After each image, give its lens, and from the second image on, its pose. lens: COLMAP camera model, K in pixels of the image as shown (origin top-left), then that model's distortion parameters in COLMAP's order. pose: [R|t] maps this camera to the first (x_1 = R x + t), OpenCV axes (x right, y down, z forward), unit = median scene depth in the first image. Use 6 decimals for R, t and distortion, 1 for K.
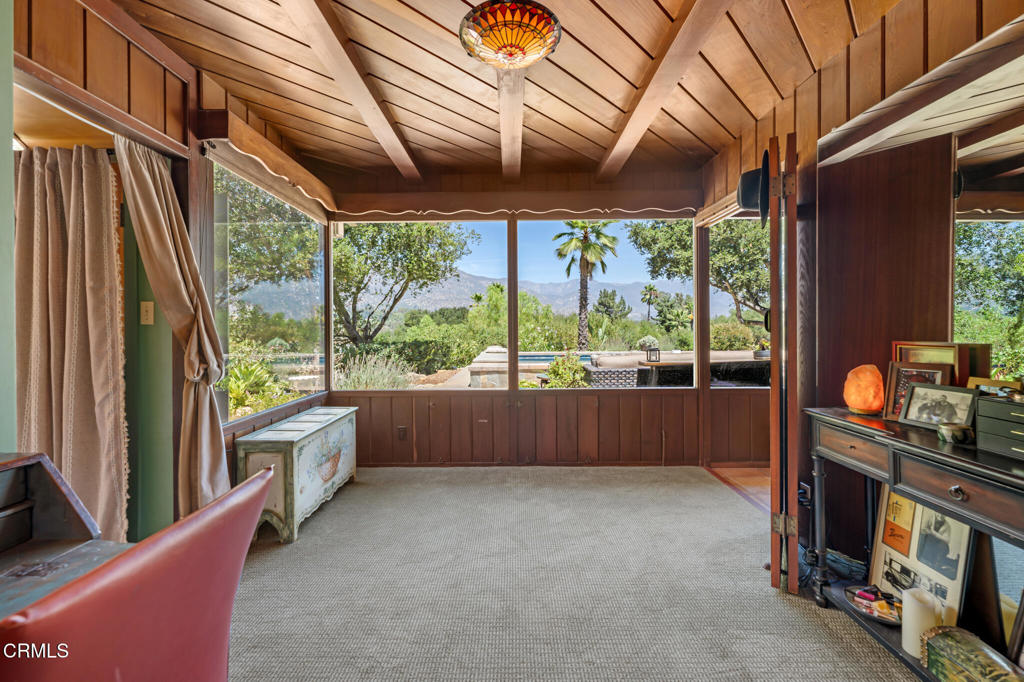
lens RADIAL K [[414.8, 0, 509.1], [0, 414.8, 330.4], [0, 0, 1]] dist [0.001662, 0.000175]
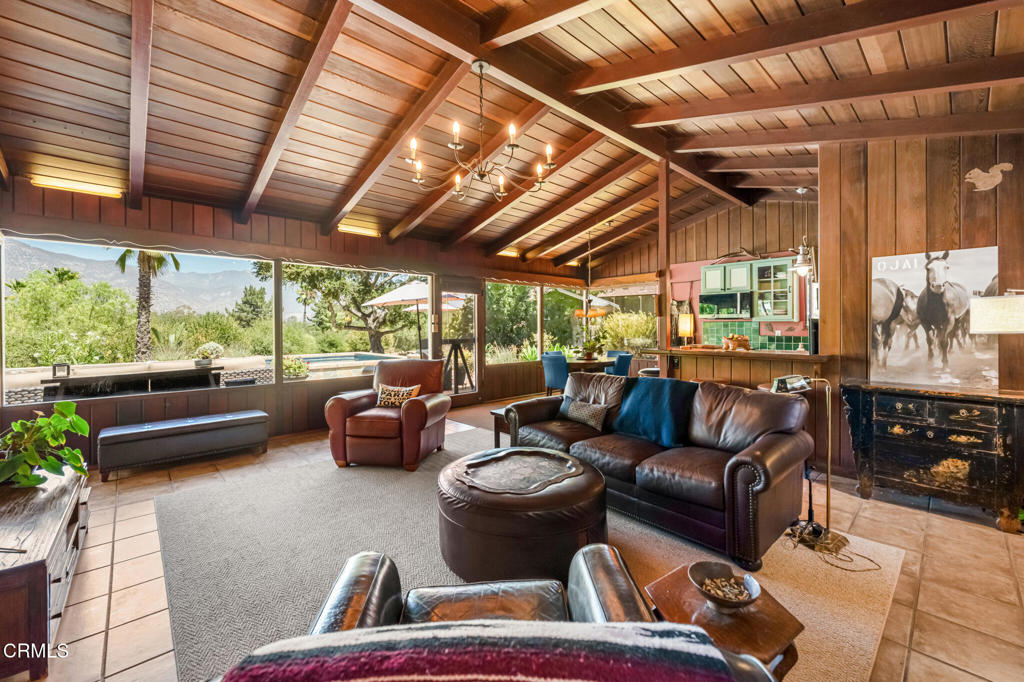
lens RADIAL K [[414.8, 0, 509.1], [0, 414.8, 330.4], [0, 0, 1]] dist [0.001662, 0.000175]
pose [[0.734449, -0.005499, 0.678642, 0.151563], [0.006418, 0.999979, 0.001157, -0.008573], [-0.678634, 0.003506, 0.734469, -0.123980]]
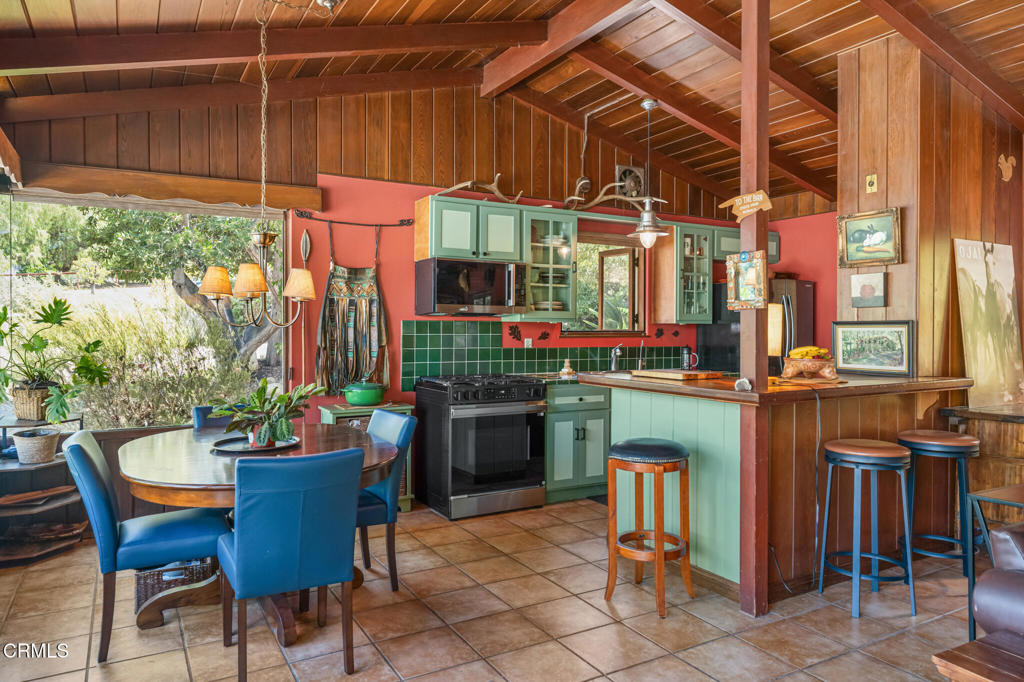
lens RADIAL K [[681.1, 0, 510.1], [0, 681.1, 333.8], [0, 0, 1]] dist [0.002914, 0.001336]
pose [[-0.501399, -0.005268, 0.865200, 0.296346], [0.004674, 0.999950, 0.008797, -0.012006], [-0.865203, 0.008455, -0.501350, 0.174784]]
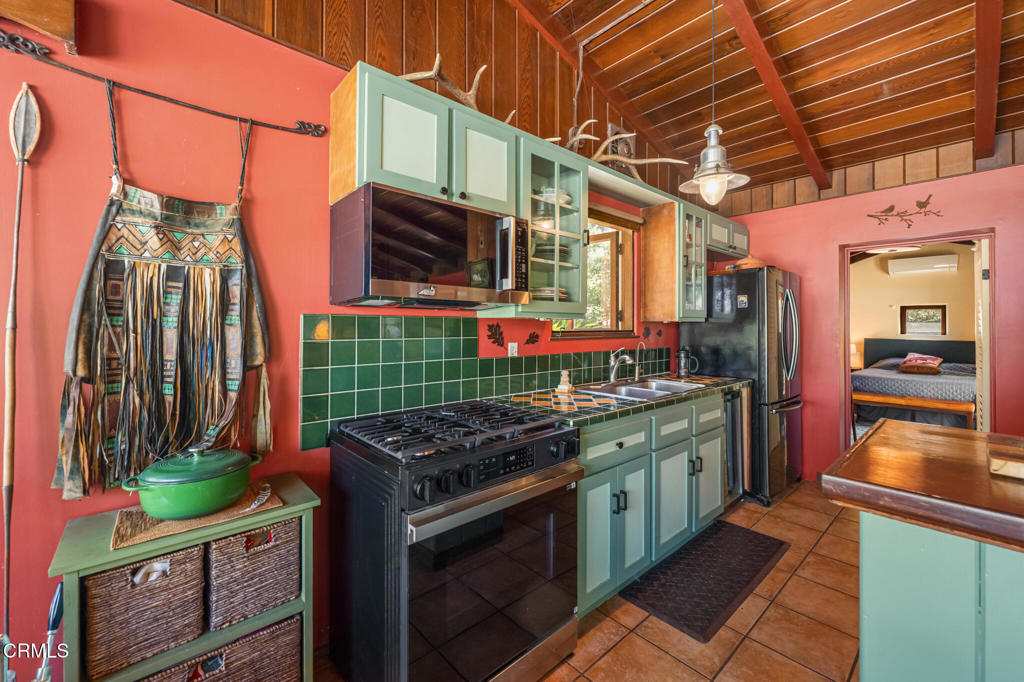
lens RADIAL K [[418.4, 0, 514.4], [0, 418.4, 322.4], [0, 0, 1]] dist [0.000250, 0.000040]
pose [[-0.675055, 0.010034, 0.737699, 0.487258], [0.007060, 0.999950, -0.007140, -0.012559], [-0.737733, 0.000388, -0.675092, 0.089426]]
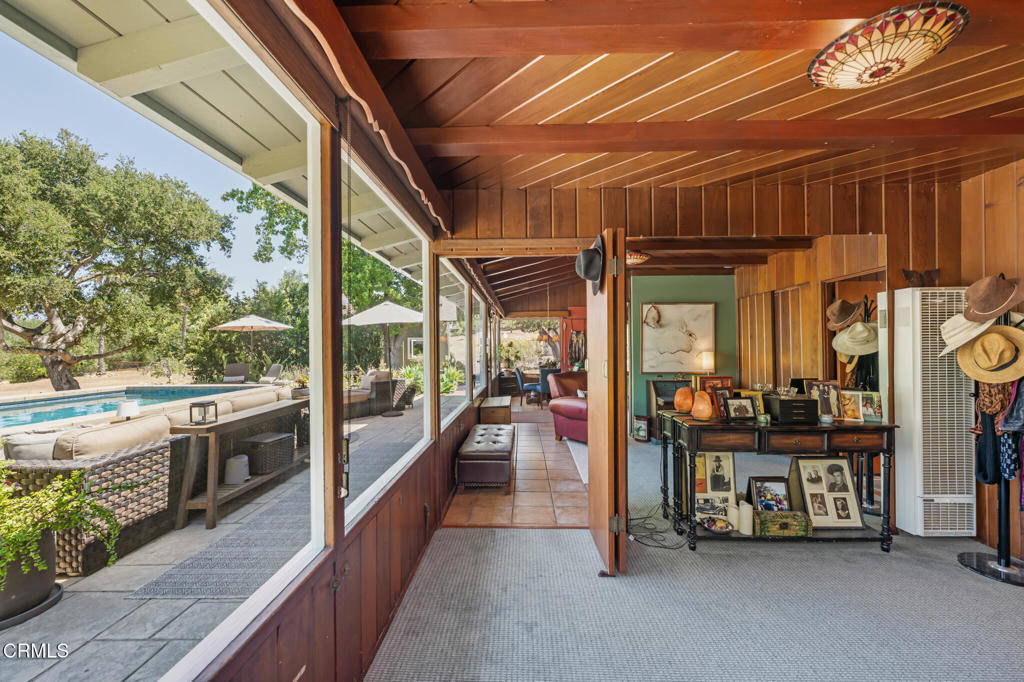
lens RADIAL K [[412.3, 0, 511.6], [0, 412.3, 346.4], [0, 0, 1]] dist [0.000673, 0.000051]
pose [[0.017720, 0.007648, 0.999814, -0.087935], [0.011666, 0.999901, -0.007856, -0.009882], [-0.999775, 0.011803, 0.017629, 0.179865]]
